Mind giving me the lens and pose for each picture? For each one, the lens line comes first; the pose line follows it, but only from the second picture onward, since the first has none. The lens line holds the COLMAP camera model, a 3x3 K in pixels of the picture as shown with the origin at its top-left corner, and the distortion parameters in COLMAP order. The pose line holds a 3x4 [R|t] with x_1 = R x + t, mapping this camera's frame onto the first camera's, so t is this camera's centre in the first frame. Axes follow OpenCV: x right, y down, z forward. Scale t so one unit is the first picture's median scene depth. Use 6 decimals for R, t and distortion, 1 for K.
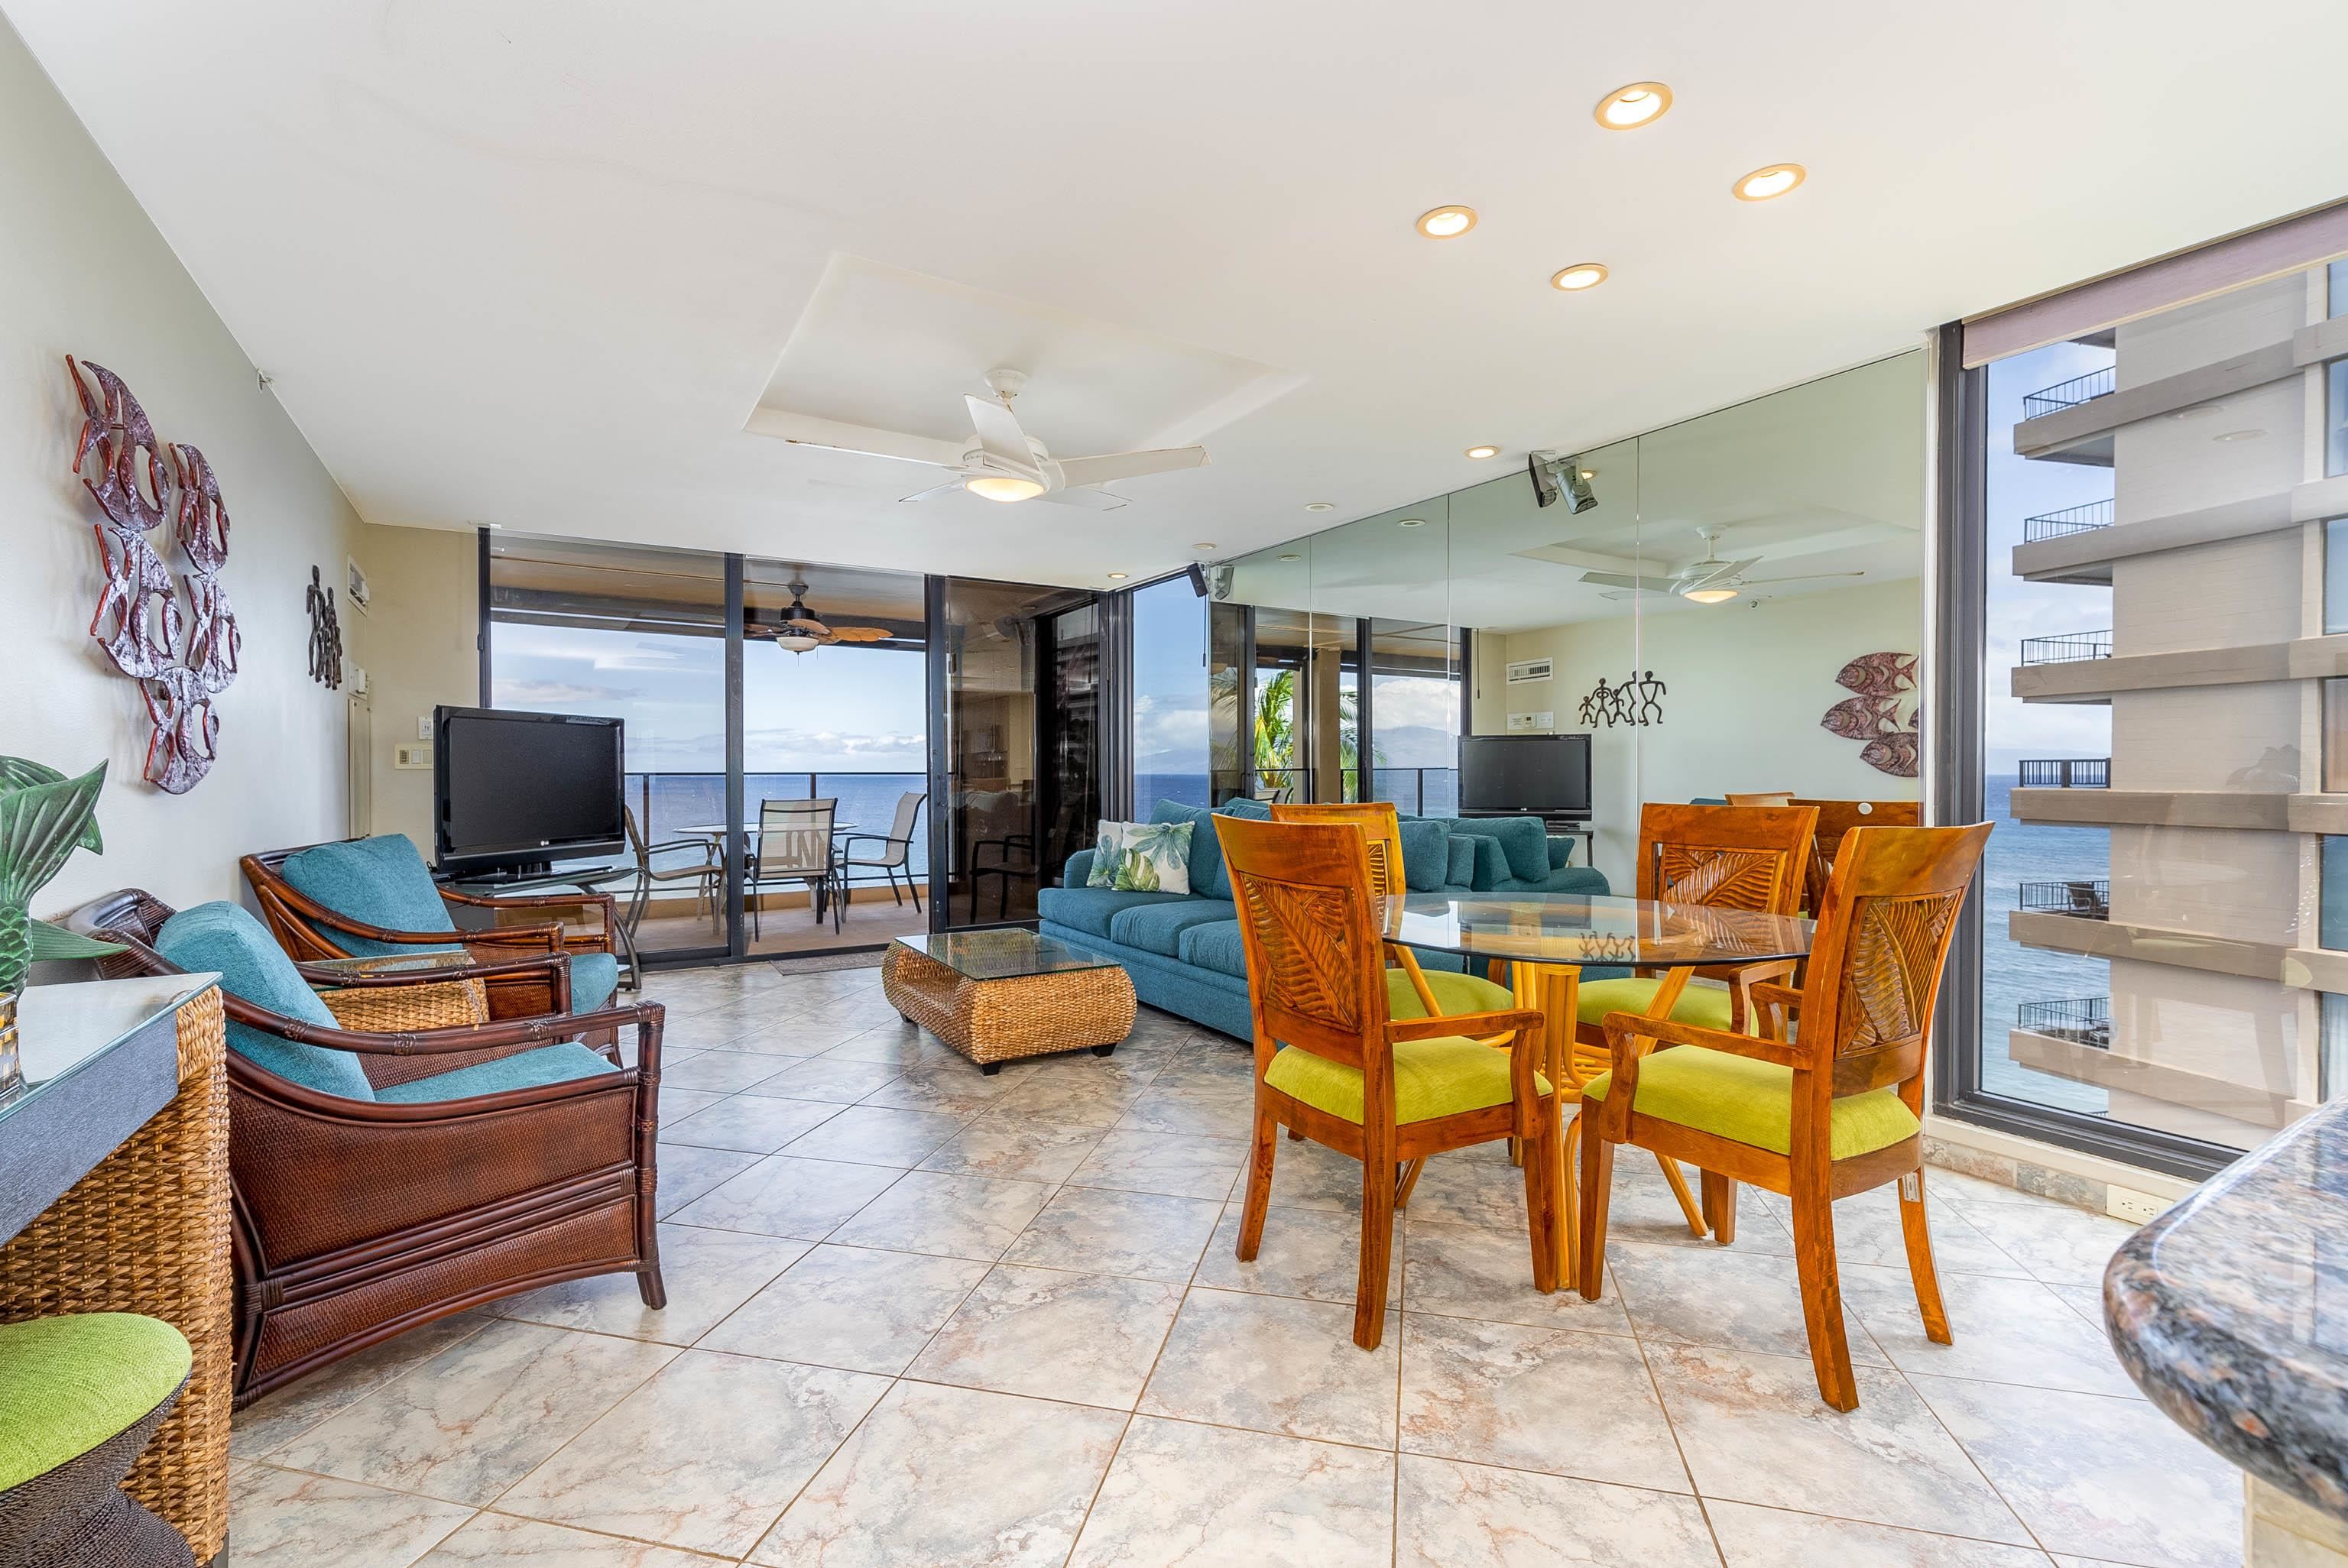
lens RADIAL K [[1014.6, 0, 1172.2], [0, 1014.6, 781.6], [0, 0, 1]] dist [-0.001288, 0.000278]
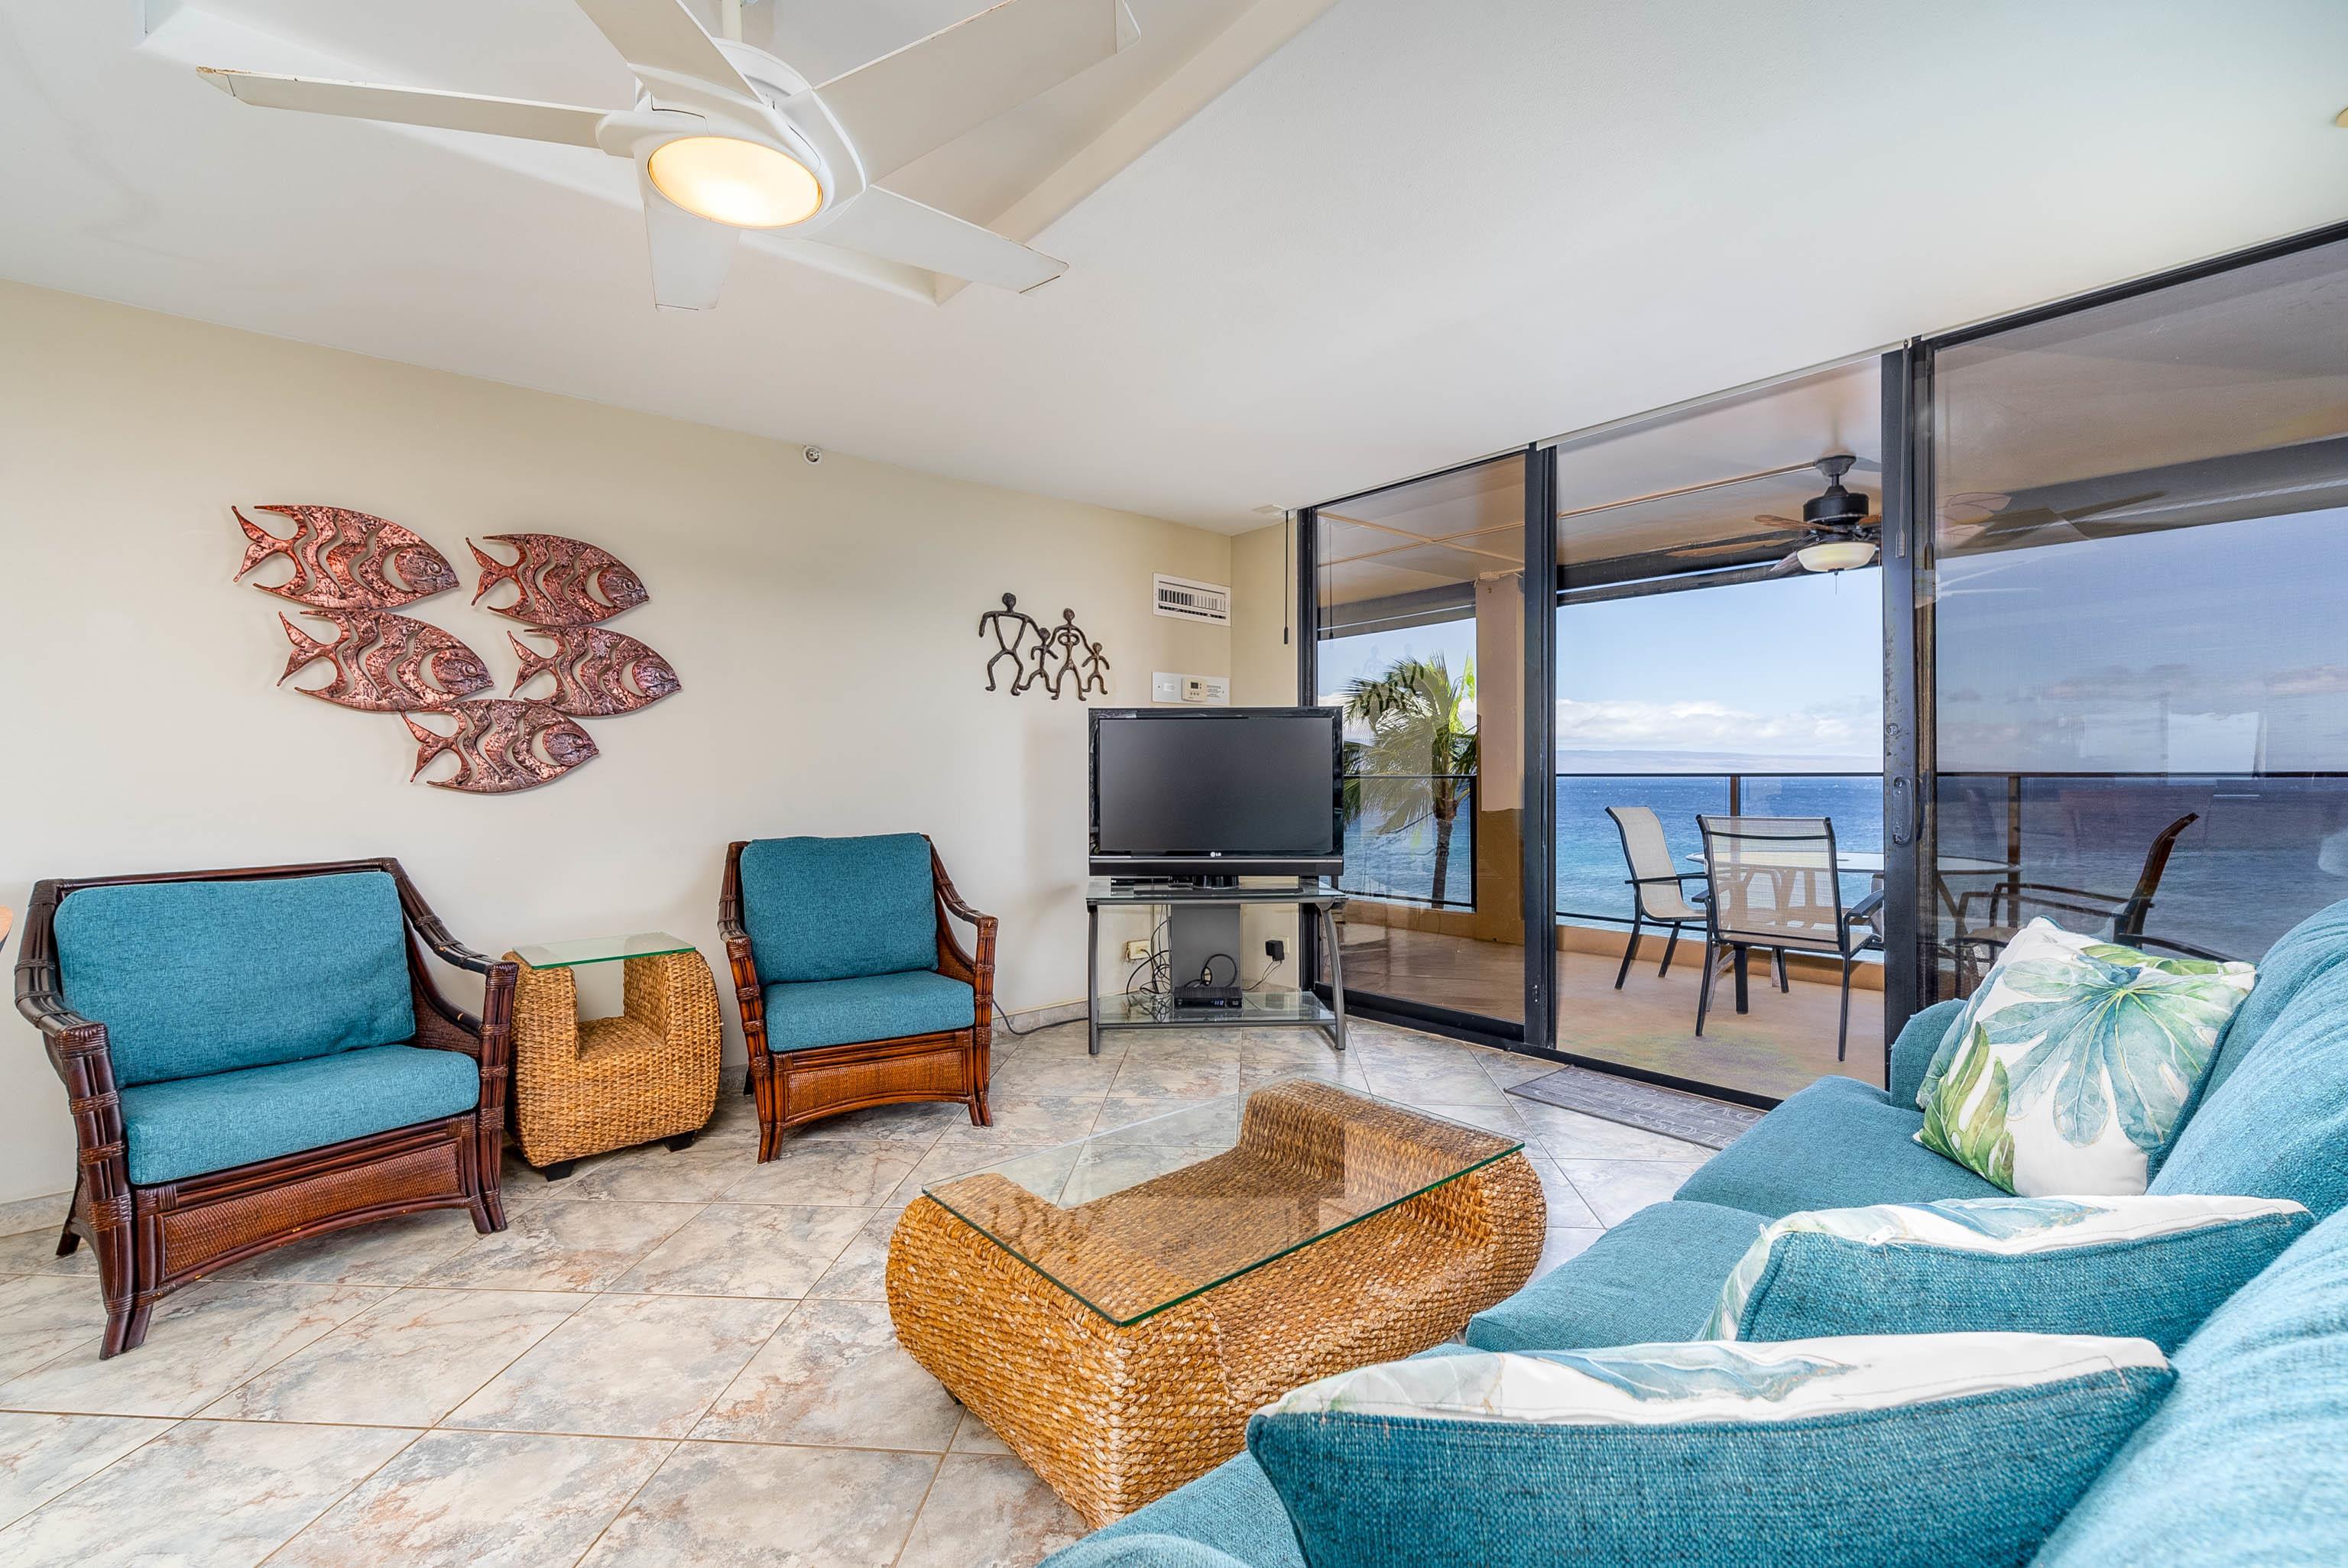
lens RADIAL K [[1014.6, 0, 1172.2], [0, 1014.6, 781.6], [0, 0, 1]] dist [-0.001288, 0.000278]
pose [[0.145027, 0.003878, -0.989420, 0.197263], [-0.006312, 0.999976, 0.002994, -0.003455], [0.989408, 0.005811, 0.145048, 0.648800]]
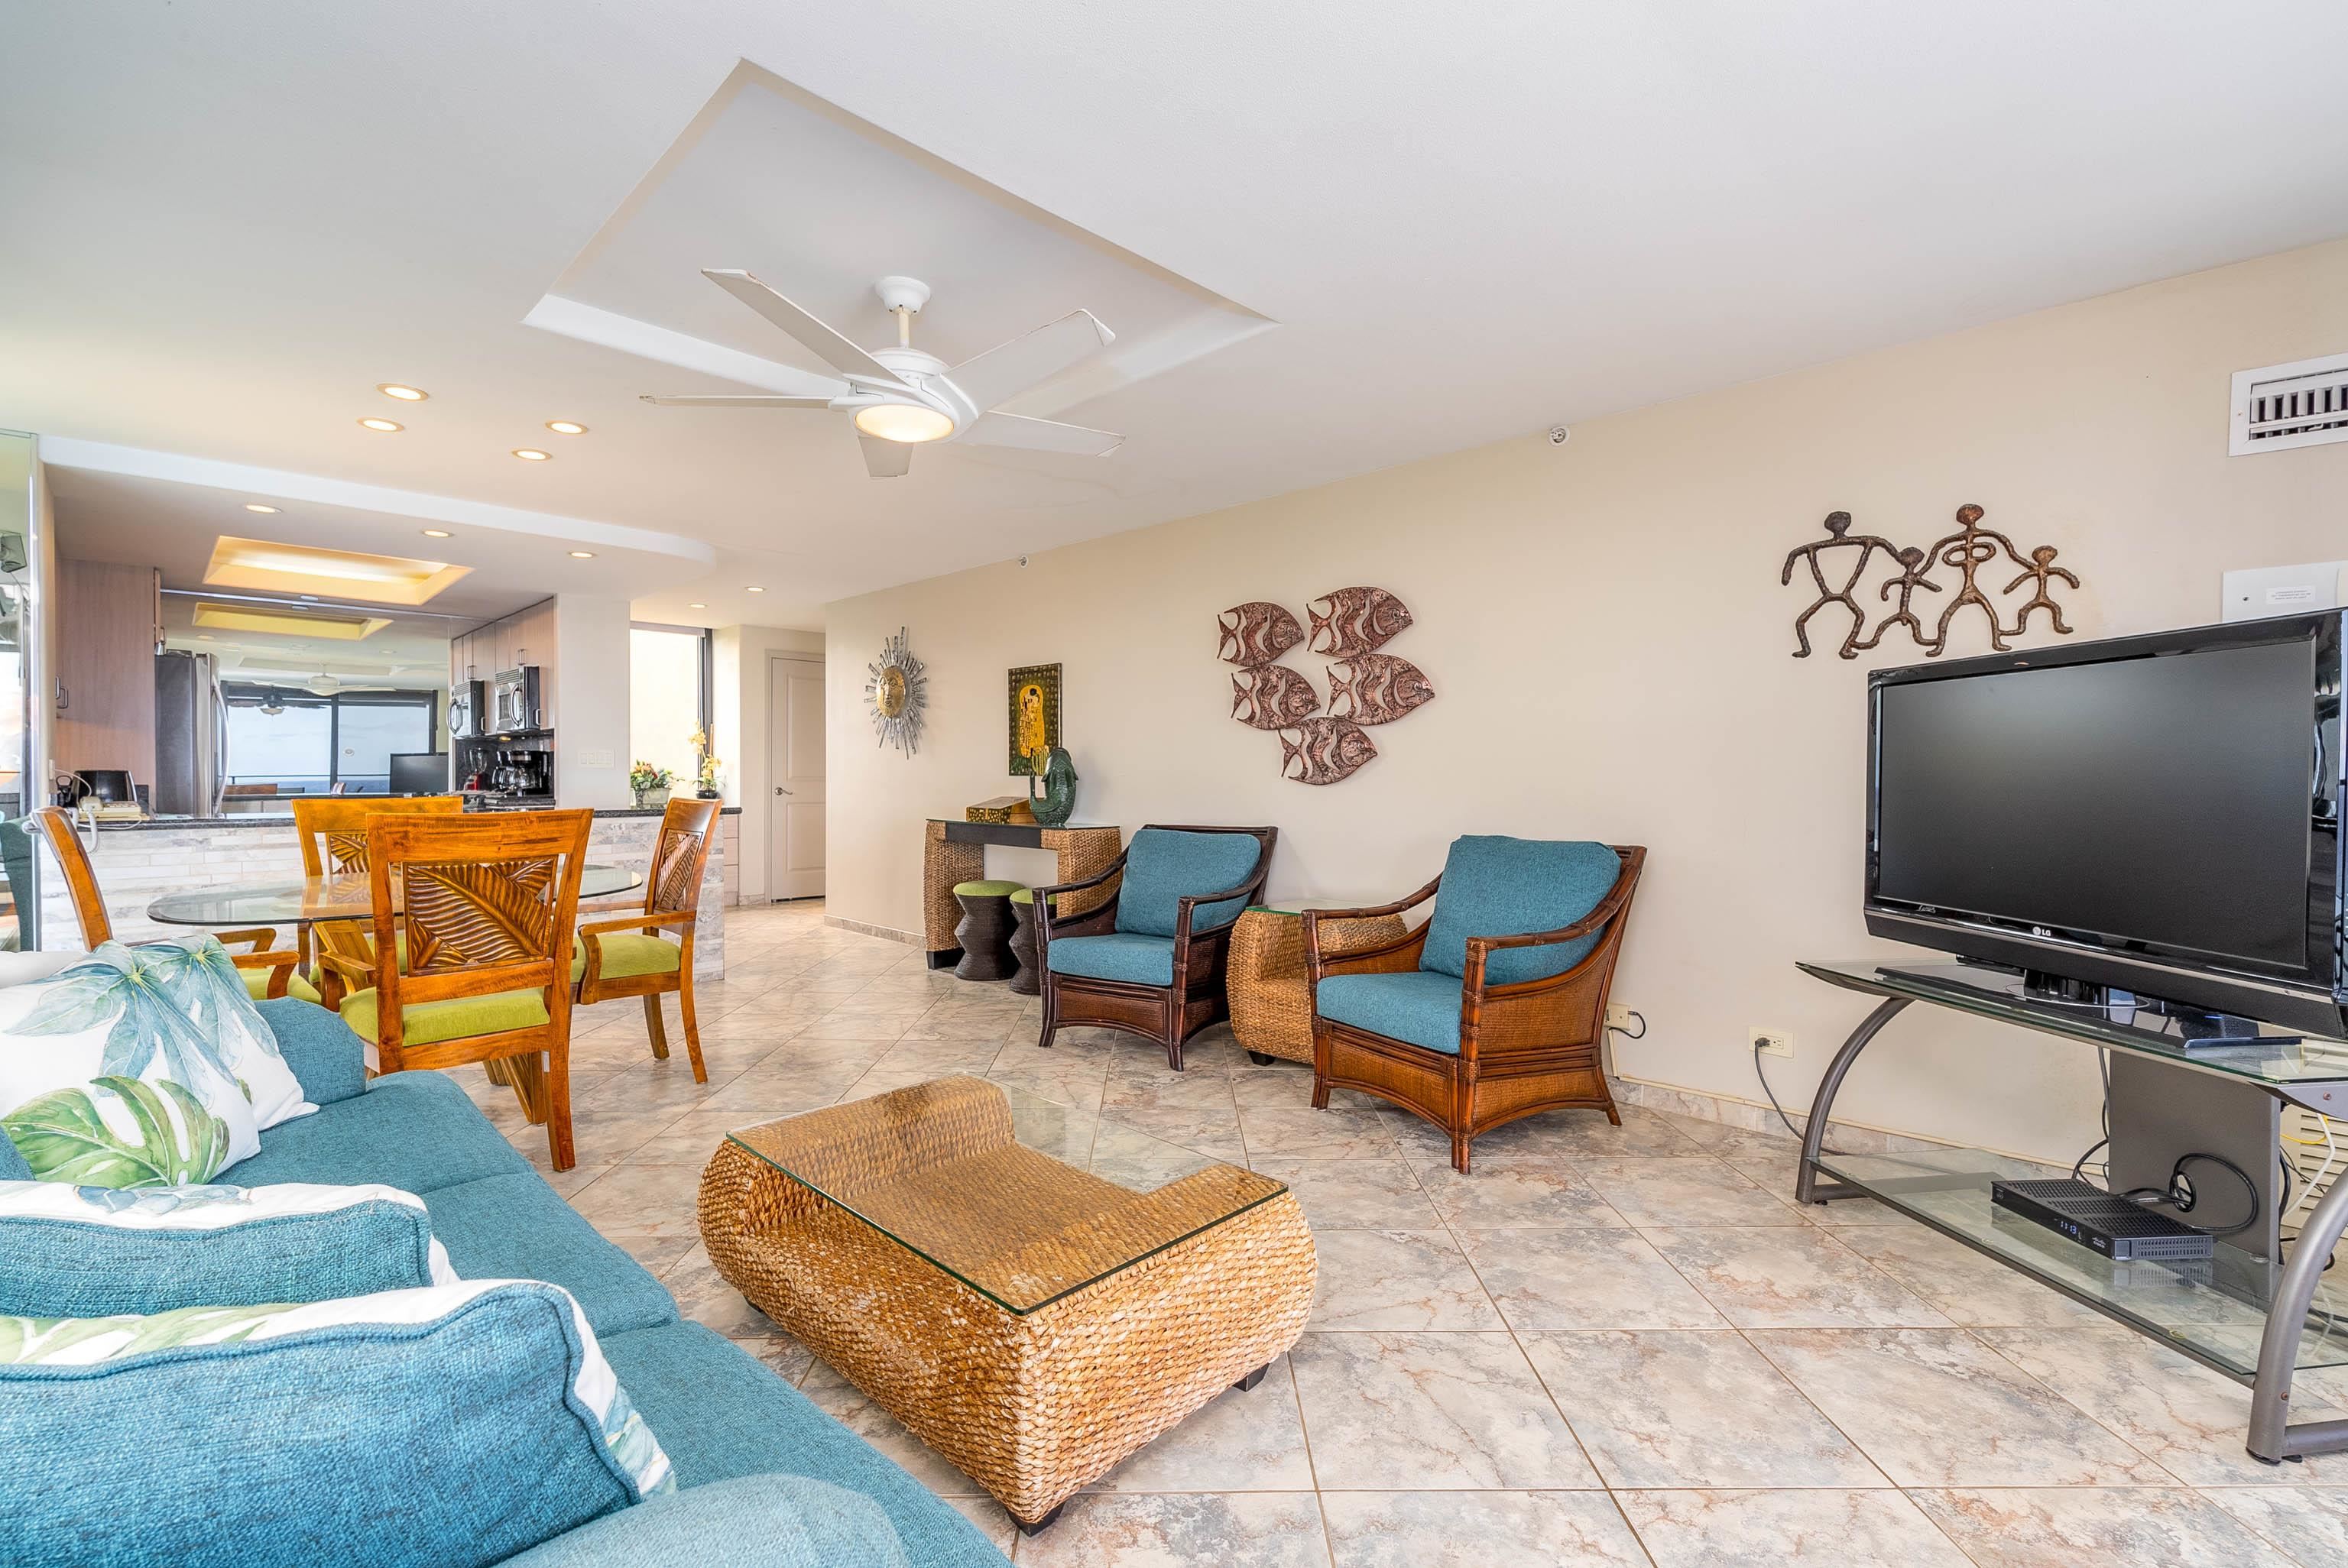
lens RADIAL K [[1014.6, 0, 1172.2], [0, 1014.6, 781.6], [0, 0, 1]] dist [-0.001288, 0.000278]
pose [[-0.972822, -0.001631, -0.231548, -0.102823], [-0.006457, 0.999777, 0.020089, -0.010015], [0.231463, 0.021039, -0.972616, 1.051813]]
